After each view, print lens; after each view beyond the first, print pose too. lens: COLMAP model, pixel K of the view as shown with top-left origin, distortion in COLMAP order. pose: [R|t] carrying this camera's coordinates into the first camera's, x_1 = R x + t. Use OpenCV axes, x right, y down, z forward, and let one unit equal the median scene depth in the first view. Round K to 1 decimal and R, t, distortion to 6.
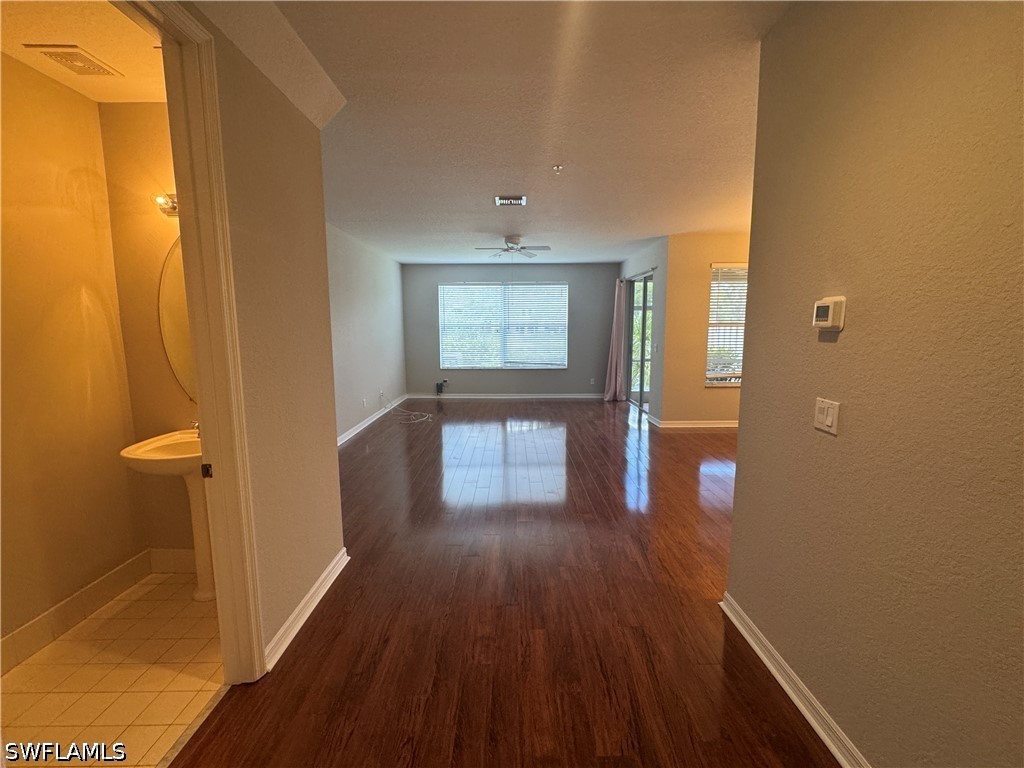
lens RADIAL K [[435.3, 0, 512.0], [0, 435.3, 384.0], [0, 0, 1]] dist [-0.001534, -0.000842]
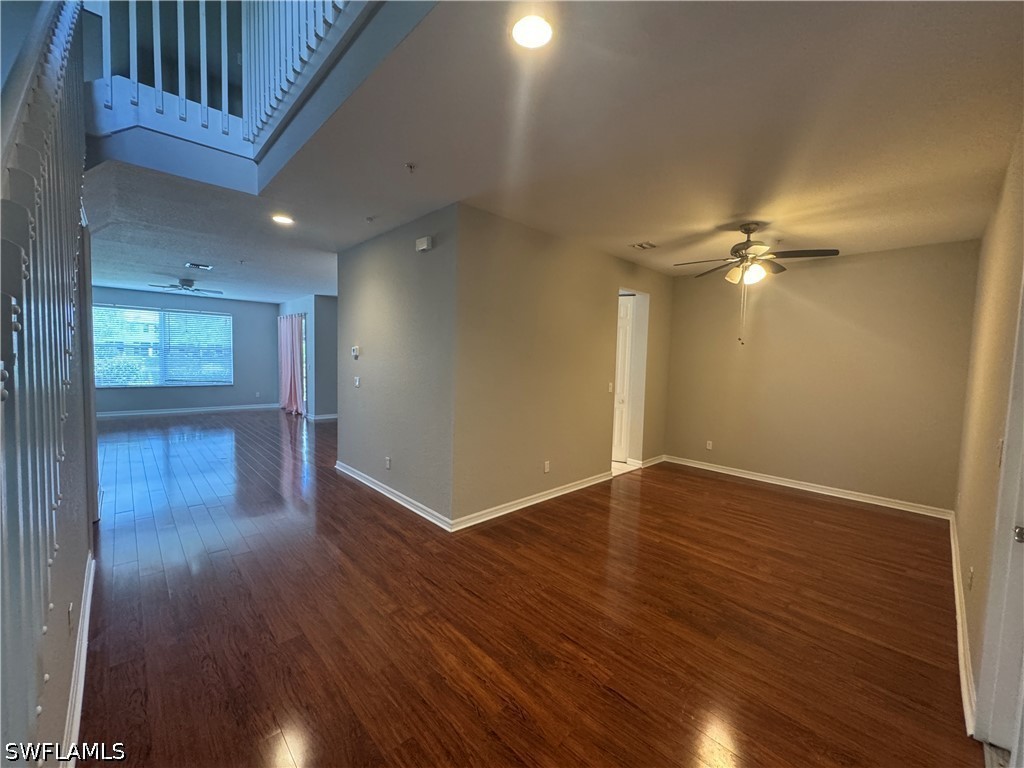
lens RADIAL K [[408.2, 0, 512.0], [0, 408.2, 384.0], [0, 0, 1]] dist [-0.002480, -0.000277]
pose [[0.721272, -0.021841, 0.692308, -0.101815], [0.060106, 0.997706, -0.031146, 0.045769], [-0.690039, 0.064077, 0.720930, -0.363261]]
